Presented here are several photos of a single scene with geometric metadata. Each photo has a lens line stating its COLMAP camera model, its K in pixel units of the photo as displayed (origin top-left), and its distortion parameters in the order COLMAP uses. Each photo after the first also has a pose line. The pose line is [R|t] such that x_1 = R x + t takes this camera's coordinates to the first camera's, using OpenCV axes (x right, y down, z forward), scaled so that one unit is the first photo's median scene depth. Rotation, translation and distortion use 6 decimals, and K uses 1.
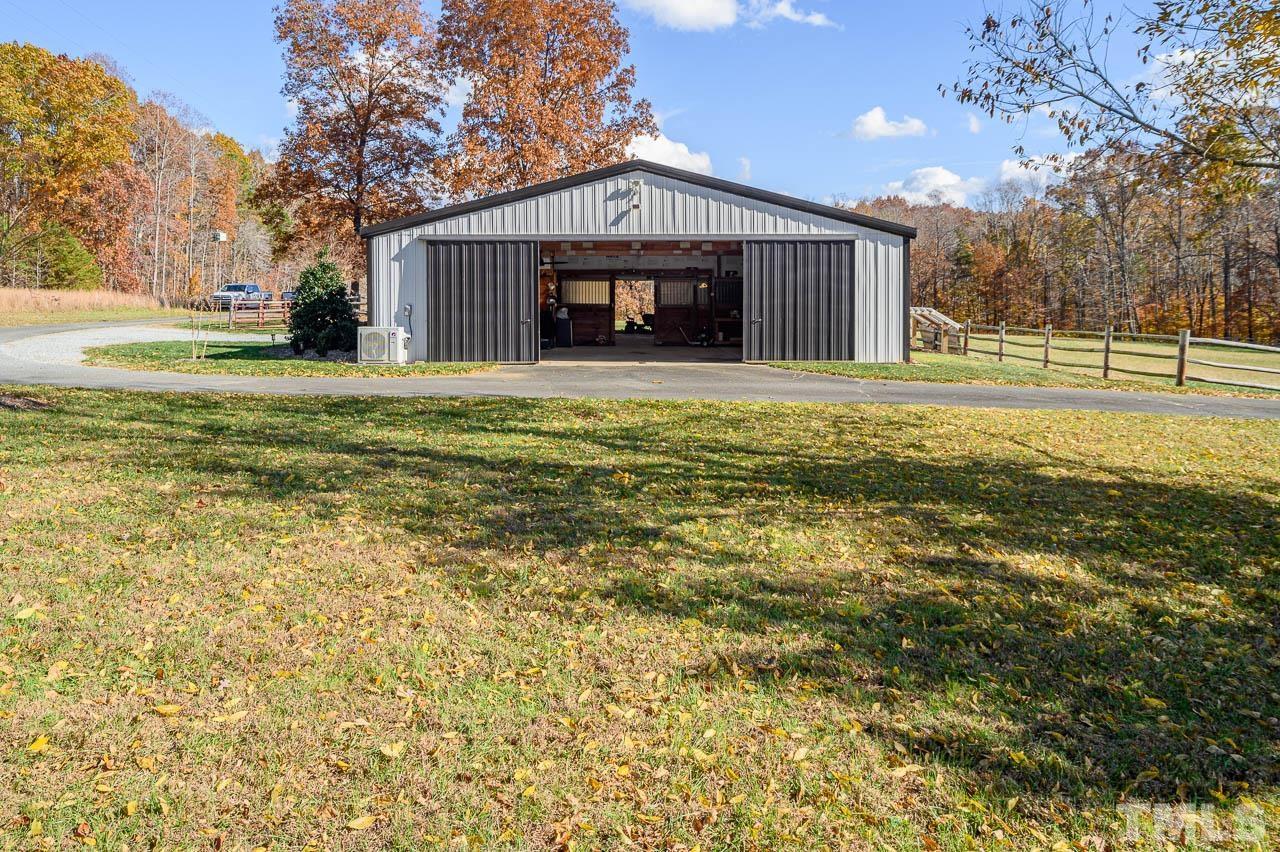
lens RADIAL K [[1338.1, 0, 640.0], [0, 1338.1, 426.0], [0, 0, 1]] dist [-0.008567, -0.016790]
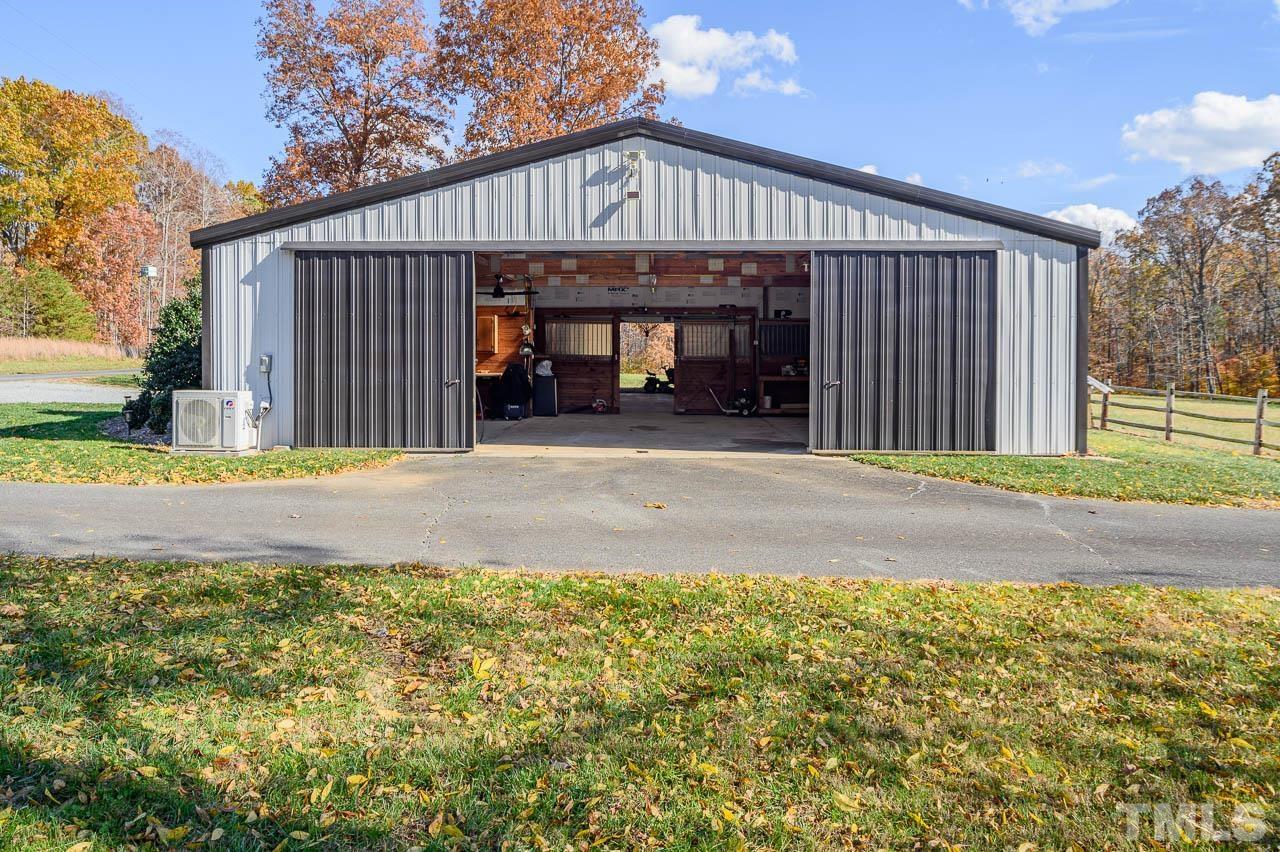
lens RADIAL K [[1338.1, 0, 640.0], [0, 1338.1, 426.0], [0, 0, 1]] dist [-0.008567, -0.016790]
pose [[0.999569, 0.006151, -0.028710, 0.017728], [-0.007269, 0.999213, -0.039004, -0.034841], [0.028447, 0.039196, 0.998827, 0.389137]]
